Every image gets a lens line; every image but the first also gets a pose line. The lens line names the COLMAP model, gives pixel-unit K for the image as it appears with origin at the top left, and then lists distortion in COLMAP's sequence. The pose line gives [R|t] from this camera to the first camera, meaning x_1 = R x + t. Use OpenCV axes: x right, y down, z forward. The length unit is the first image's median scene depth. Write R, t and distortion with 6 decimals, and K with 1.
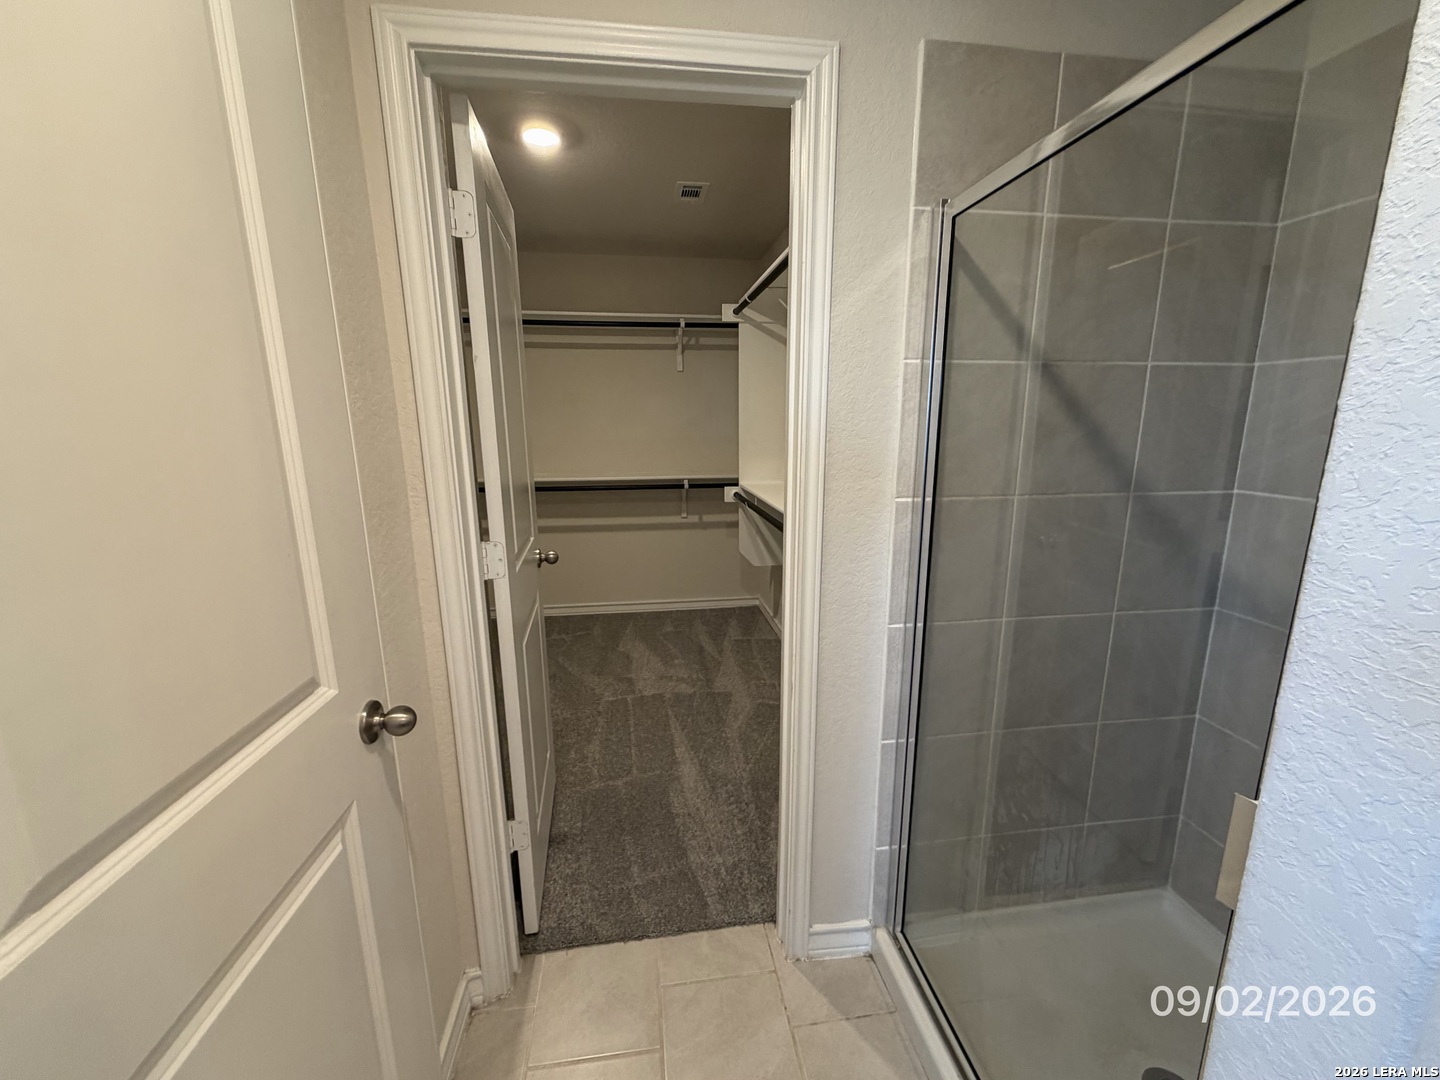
lens RADIAL K [[575.5, 0, 728.7], [0, 575.5, 537.7], [0, 0, 1]] dist [-0.000043, 0.000170]
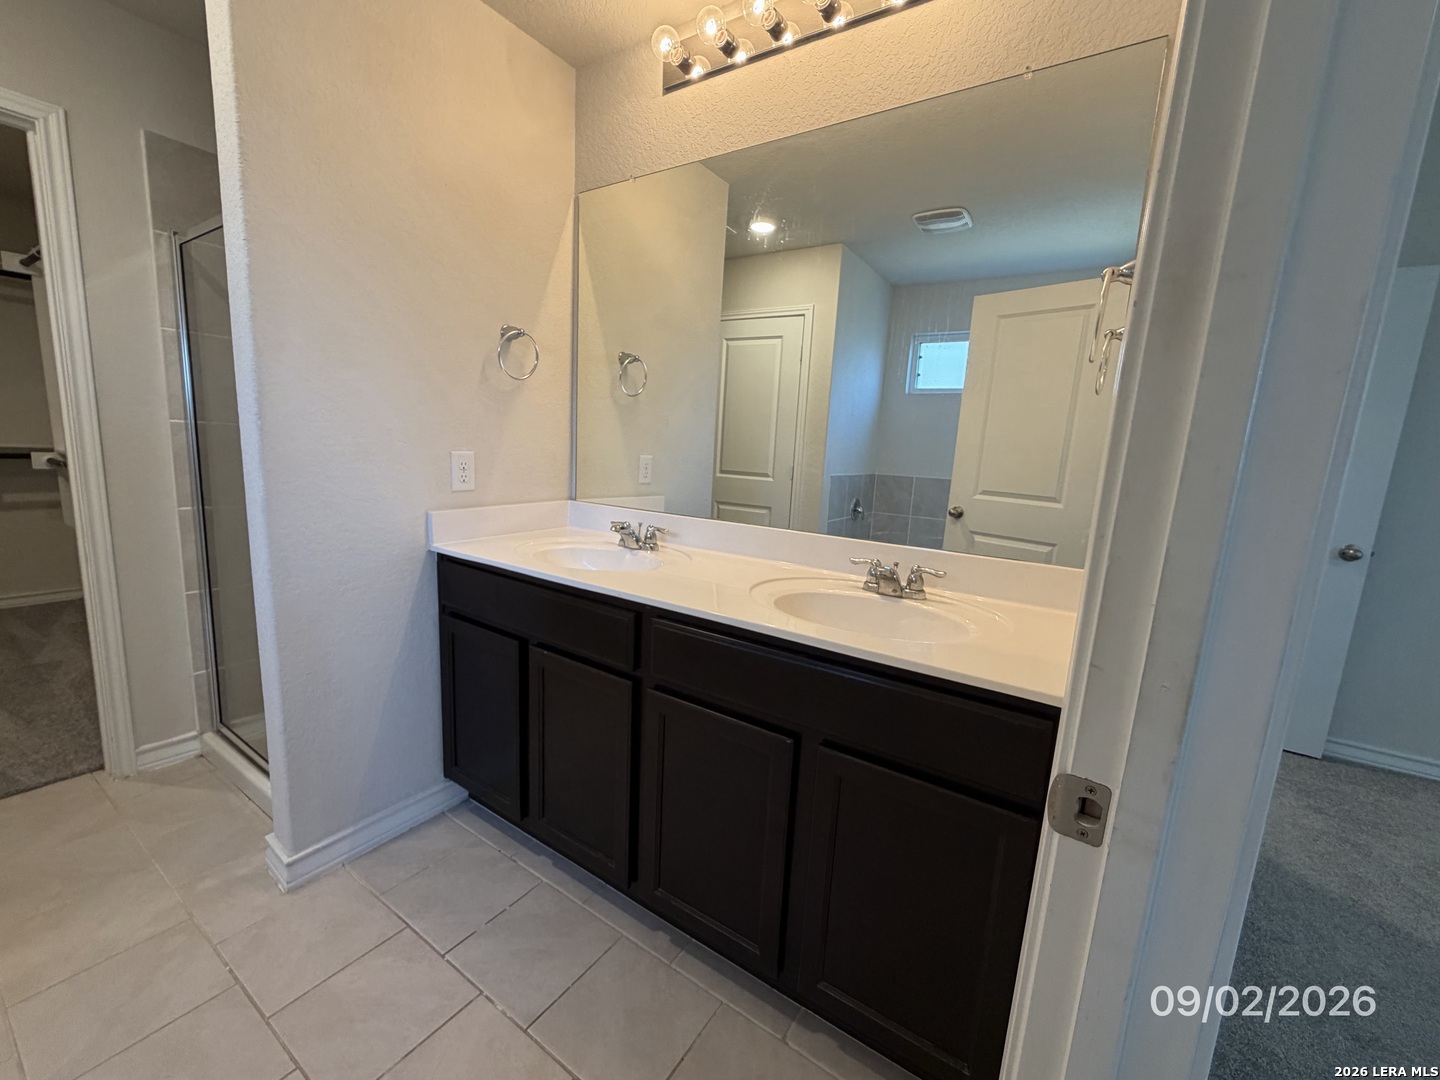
lens RADIAL K [[575.5, 0, 705.9], [0, 575.5, 540.2], [0, 0, 1]] dist [-0.000043, 0.000170]
pose [[0.682678, -0.079059, 0.726430, 0.110124], [0.093995, 0.995372, 0.019995, 0.293456], [-0.724649, 0.054631, 0.686950, -0.872104]]
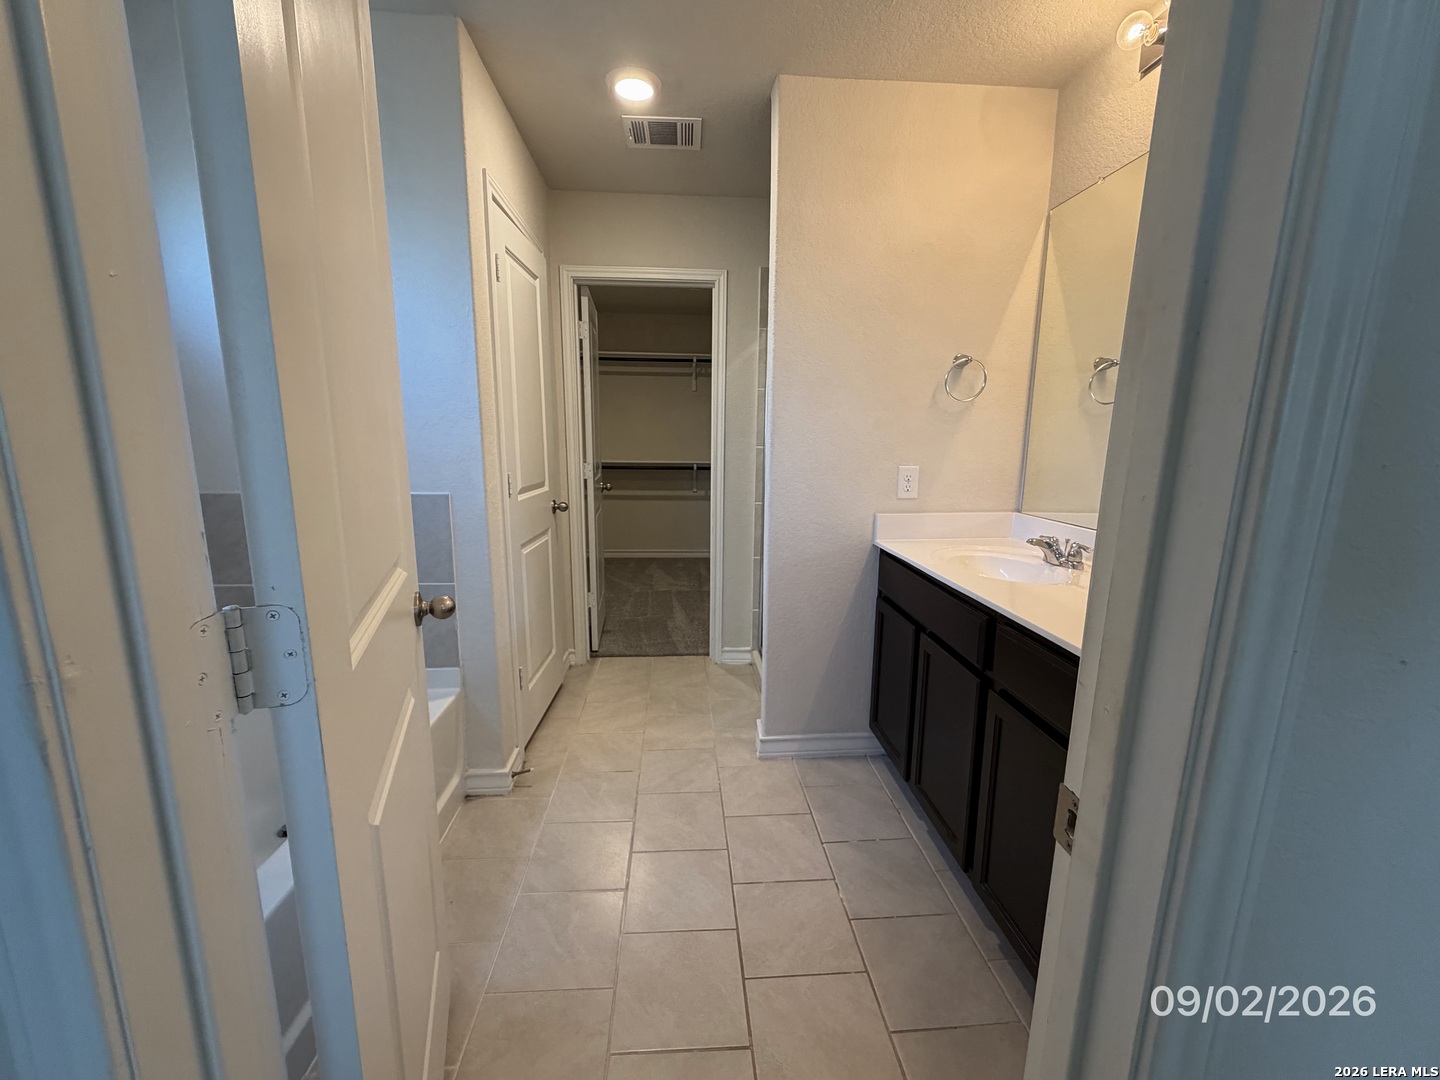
lens RADIAL K [[575.5, 0, 735.0], [0, 575.5, 541.6], [0, 0, 1]] dist [-0.000043, 0.000170]
pose [[0.997811, 0.029840, -0.059021, 0.300423], [-0.031262, 0.999239, -0.023321, 0.322442], [0.058280, 0.025115, 0.997984, -1.150356]]
